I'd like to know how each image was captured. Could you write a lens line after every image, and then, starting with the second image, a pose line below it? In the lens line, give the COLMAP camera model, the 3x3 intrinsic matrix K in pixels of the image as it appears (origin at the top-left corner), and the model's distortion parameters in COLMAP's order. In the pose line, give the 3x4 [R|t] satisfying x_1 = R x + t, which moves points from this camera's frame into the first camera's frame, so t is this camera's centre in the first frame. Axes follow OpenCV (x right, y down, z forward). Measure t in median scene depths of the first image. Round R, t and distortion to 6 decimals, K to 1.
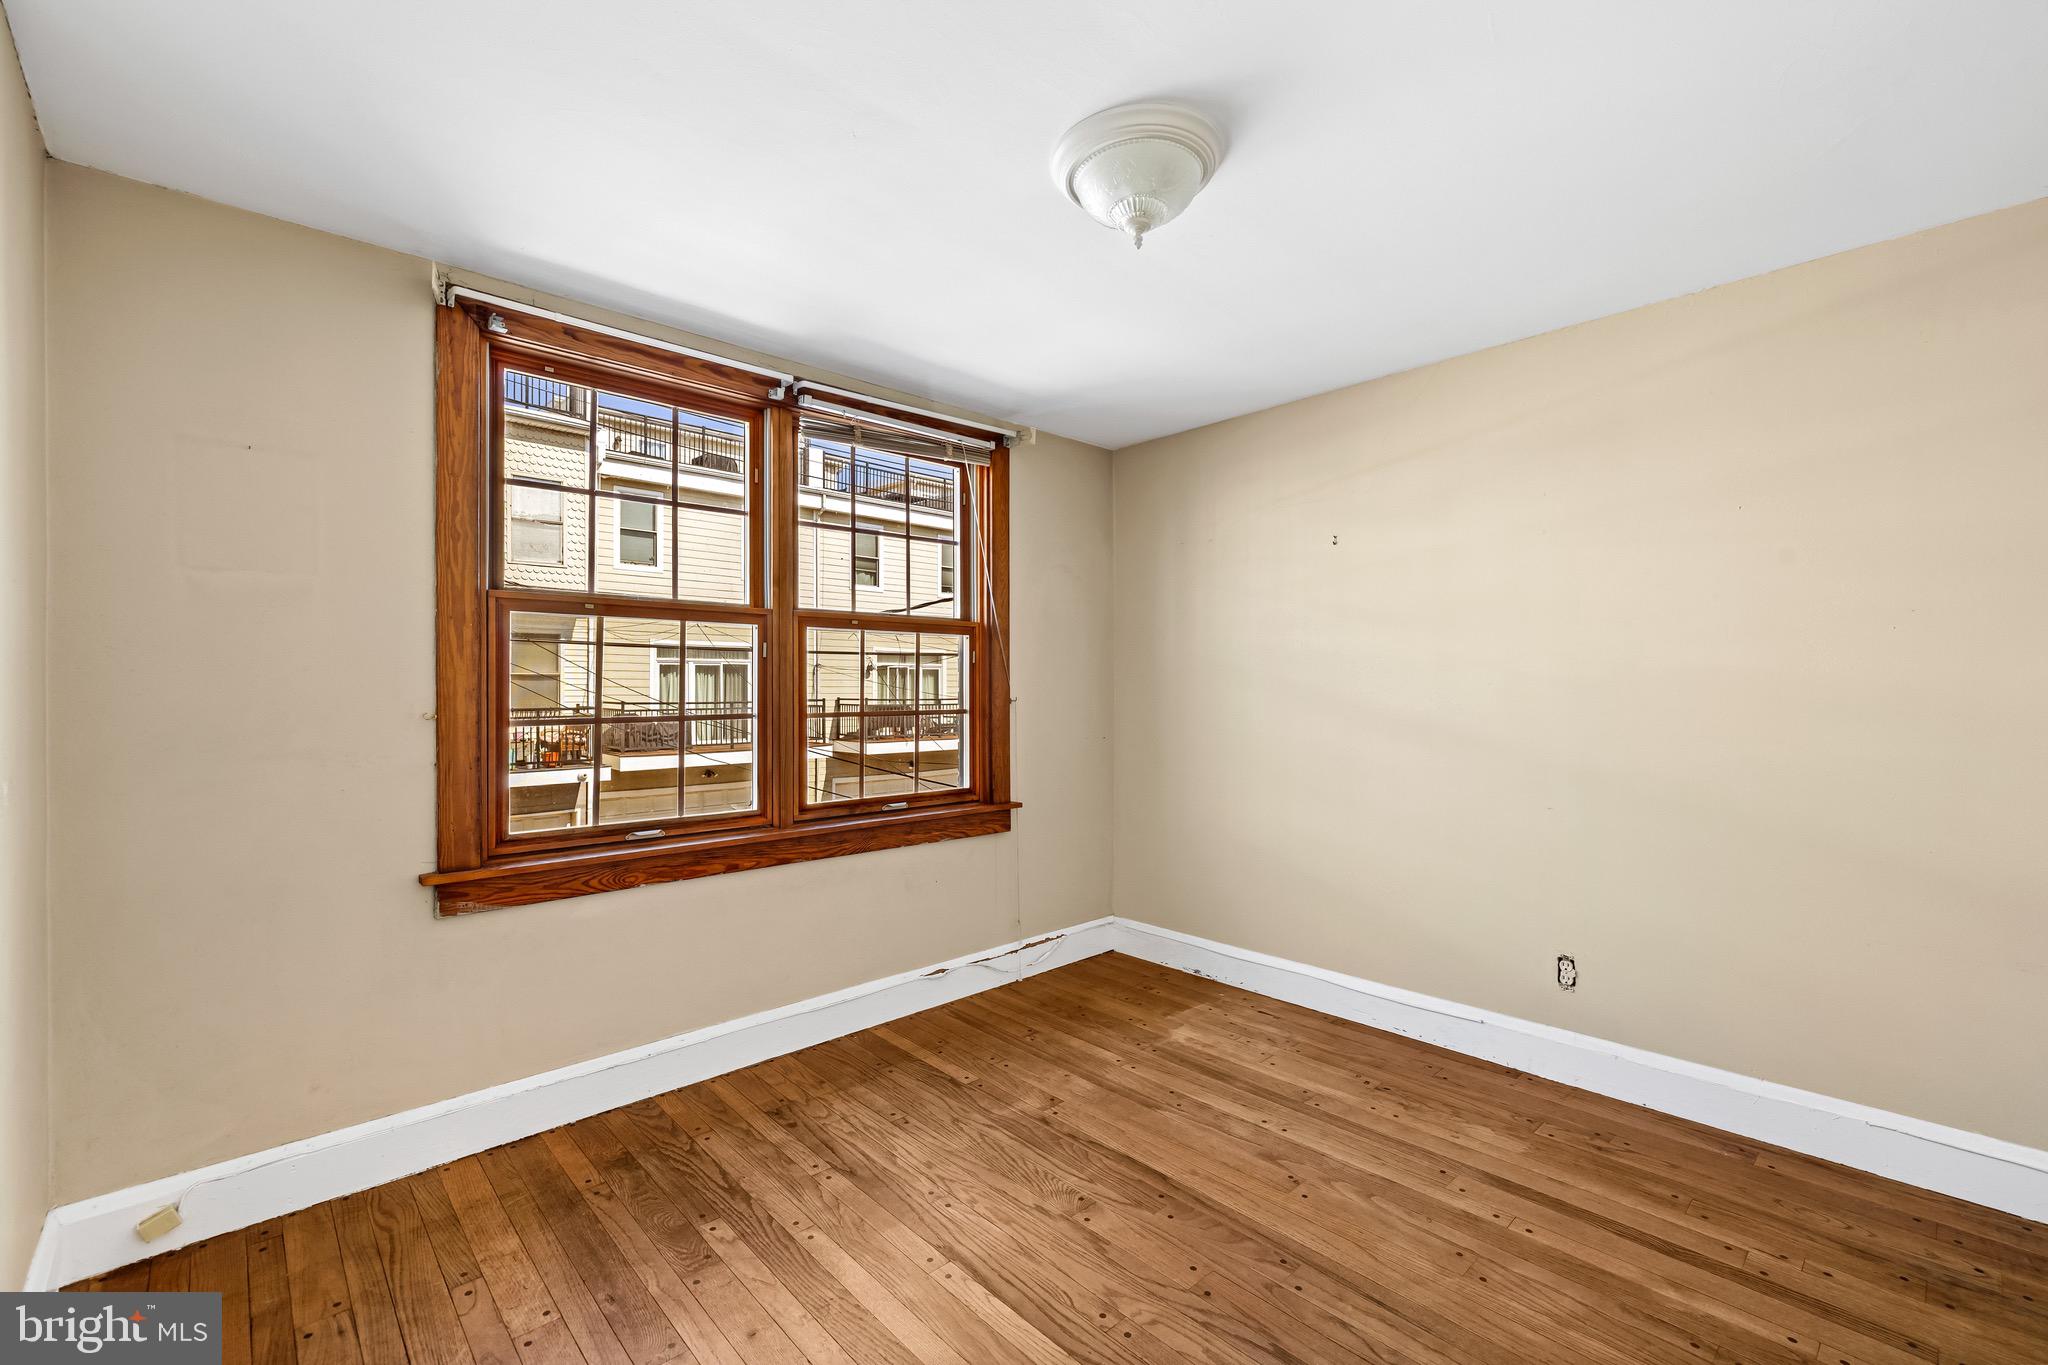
lens RADIAL K [[870.2, 0, 1024.0], [0, 870.2, 682.5], [0, 0, 1]] dist [0.000285, 0.000104]
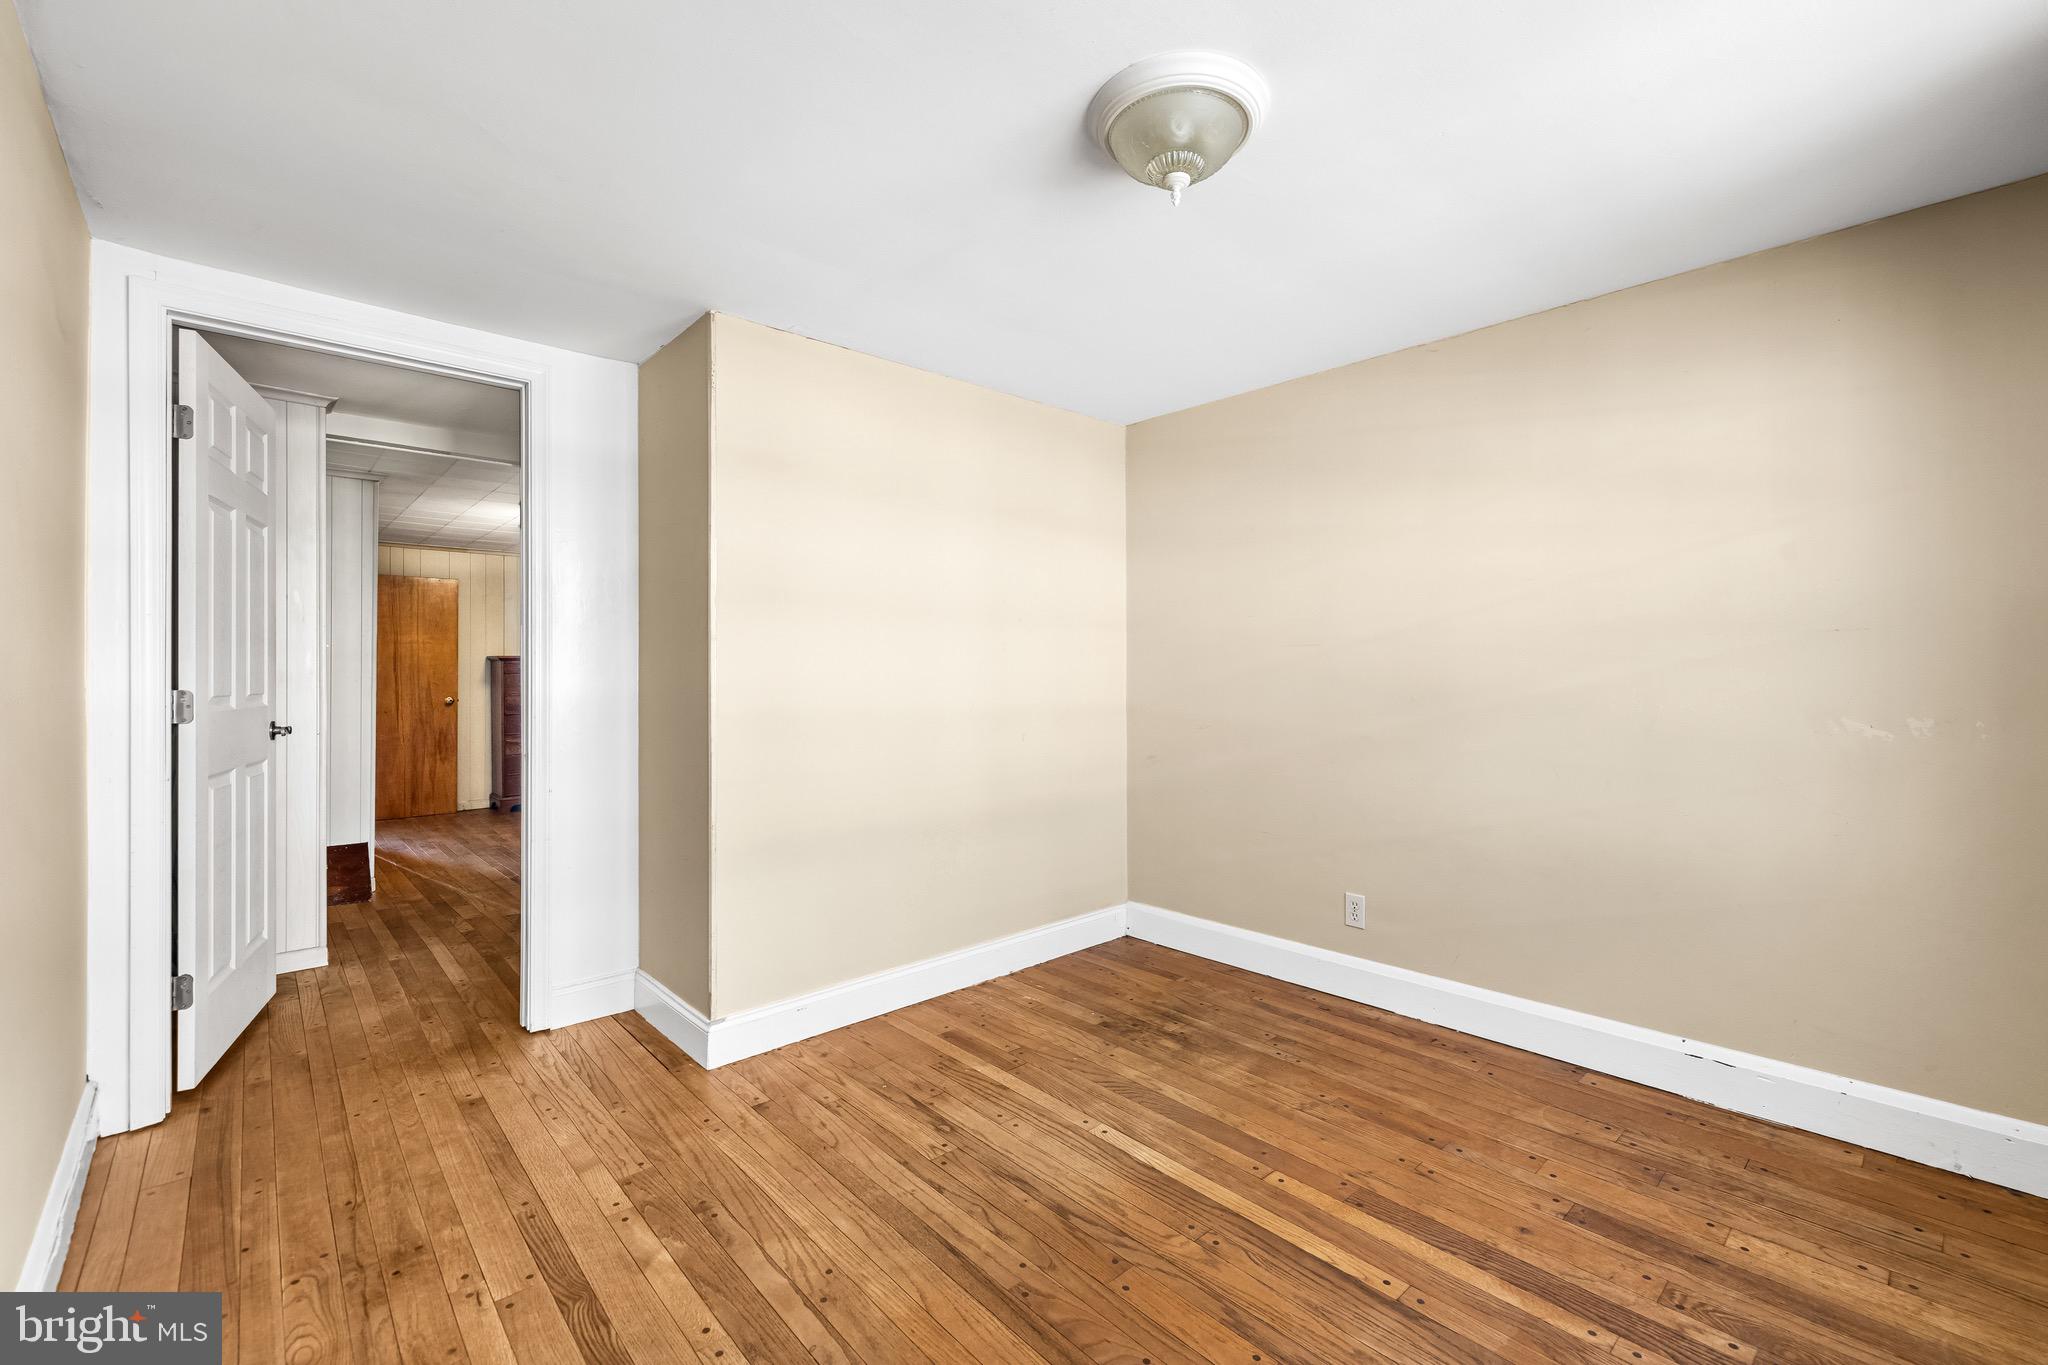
lens RADIAL K [[870.2, 0, 1024.0], [0, 870.2, 682.5], [0, 0, 1]] dist [0.000285, 0.000104]
pose [[-0.999839, 0.005166, 0.017164, 0.291678], [0.005072, 0.999972, -0.005521, 0.035441], [-0.017192, -0.005433, -0.999837, 1.986527]]
